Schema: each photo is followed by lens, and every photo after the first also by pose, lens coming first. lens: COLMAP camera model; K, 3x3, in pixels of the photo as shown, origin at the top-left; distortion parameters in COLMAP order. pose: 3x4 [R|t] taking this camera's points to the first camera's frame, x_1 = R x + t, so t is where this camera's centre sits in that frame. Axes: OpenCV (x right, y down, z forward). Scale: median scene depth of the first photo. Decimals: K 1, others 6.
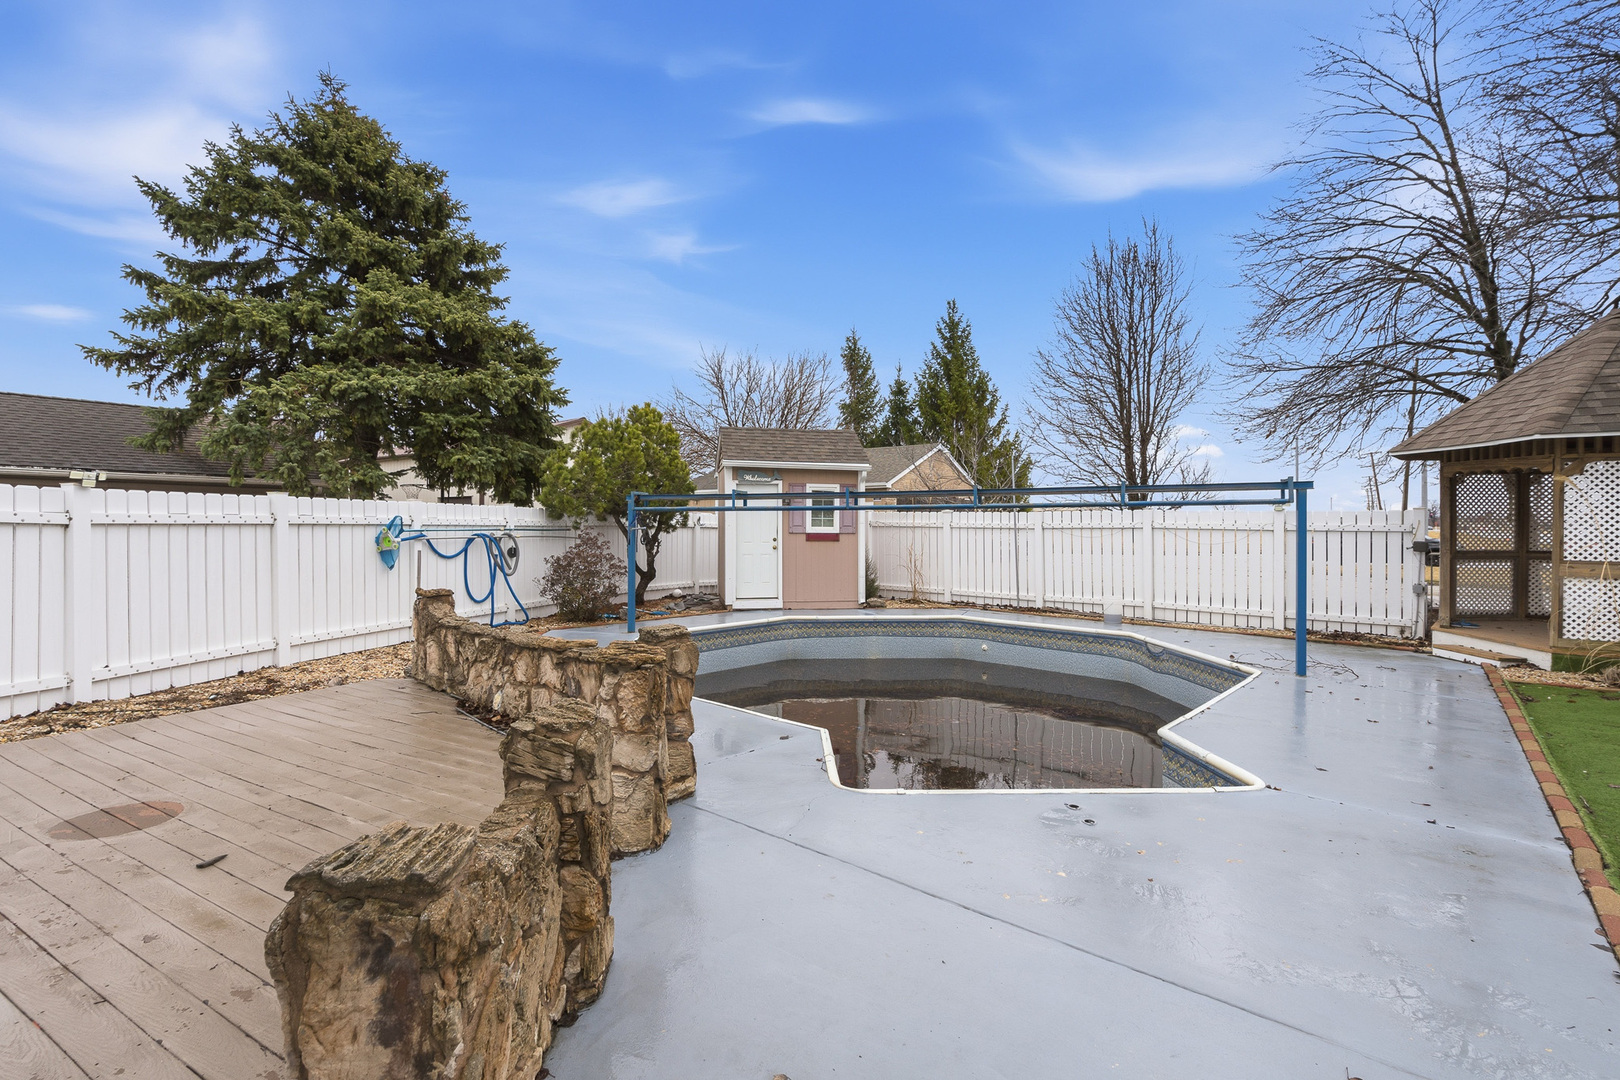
lens RADIAL K [[753.2, 0, 806.9], [0, 753.2, 538.0], [0, 0, 1]] dist [-0.001924, 0.000516]
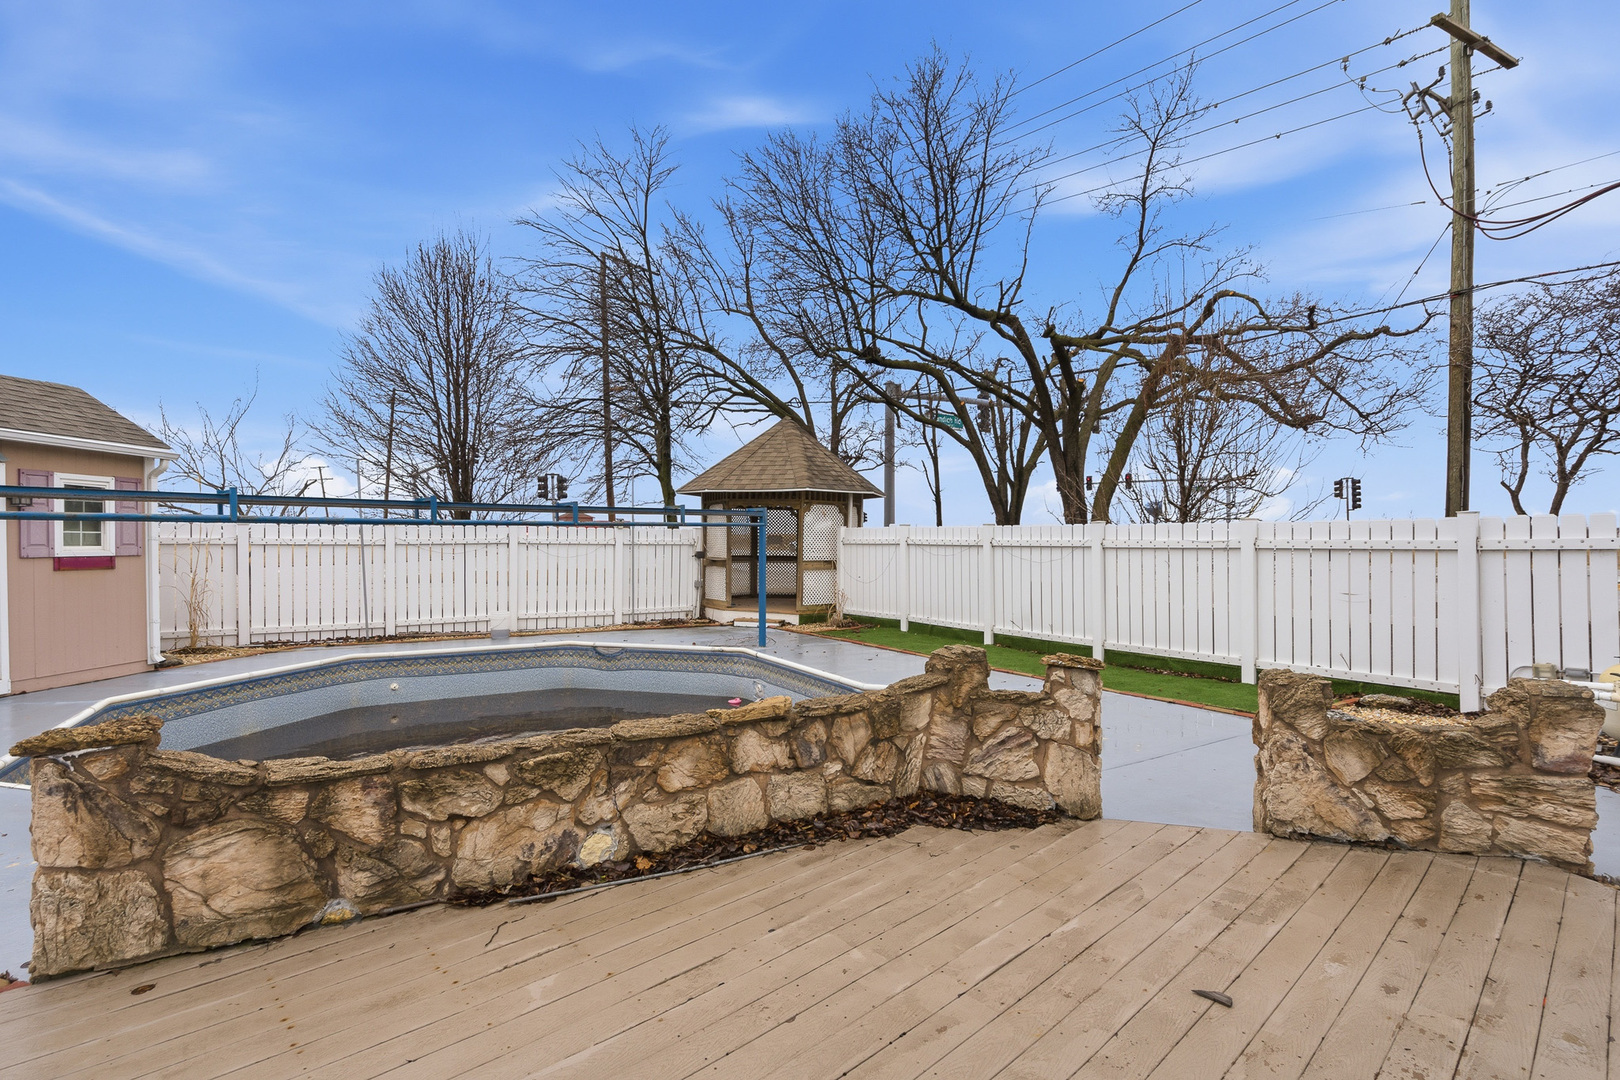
lens RADIAL K [[753.2, 0, 806.9], [0, 753.2, 538.0], [0, 0, 1]] dist [-0.001924, 0.000516]
pose [[0.298226, -0.002155, 0.954493, -0.461968], [0.015404, 0.999878, -0.002555, -0.013250], [-0.954371, 0.015465, 0.298223, 0.324299]]
